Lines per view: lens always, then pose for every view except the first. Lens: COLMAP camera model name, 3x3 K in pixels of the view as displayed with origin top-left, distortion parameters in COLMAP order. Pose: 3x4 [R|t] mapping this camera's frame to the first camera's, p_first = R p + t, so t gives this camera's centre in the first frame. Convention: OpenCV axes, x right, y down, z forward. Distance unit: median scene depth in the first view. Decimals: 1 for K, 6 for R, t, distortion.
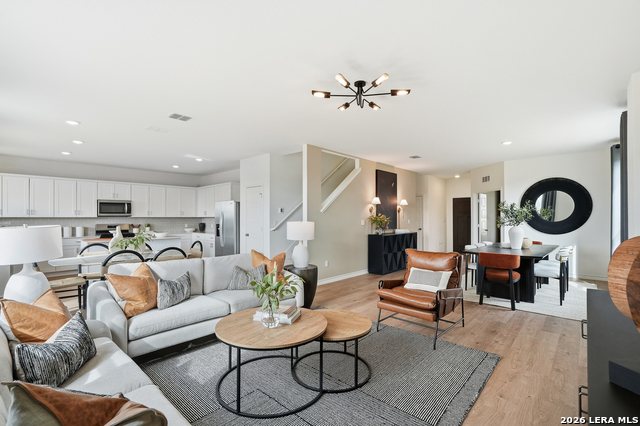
lens RADIAL K [[297.3, 0, 314.1], [0, 297.3, 214.4], [0, 0, 1]] dist [-0.002102, 0.000245]
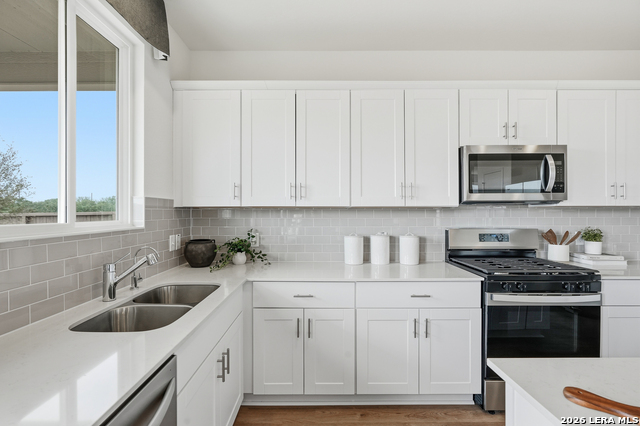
lens RADIAL K [[293.6, 0, 320.3], [0, 293.6, 211.8], [0, 0, 1]] dist [-0.001251, 0.000312]
pose [[0.697144, 0.003094, -0.716924, -0.624461], [0.005950, 0.999931, 0.010102, 0.011499], [0.716906, -0.011309, 0.697078, 0.702770]]
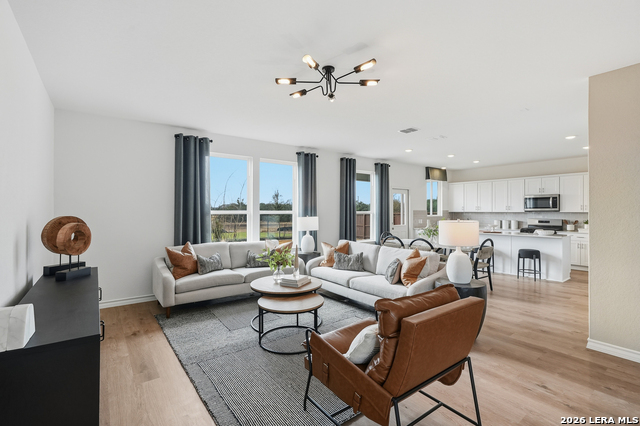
lens RADIAL K [[293.6, 0, 320.3], [0, 293.6, 211.8], [0, 0, 1]] dist [-0.001251, 0.000312]
pose [[-0.167909, 0.003106, -0.985798, 0.429537], [0.011846, 0.999929, 0.001132, -0.001548], [0.985731, -0.011488, -0.167934, 0.463359]]
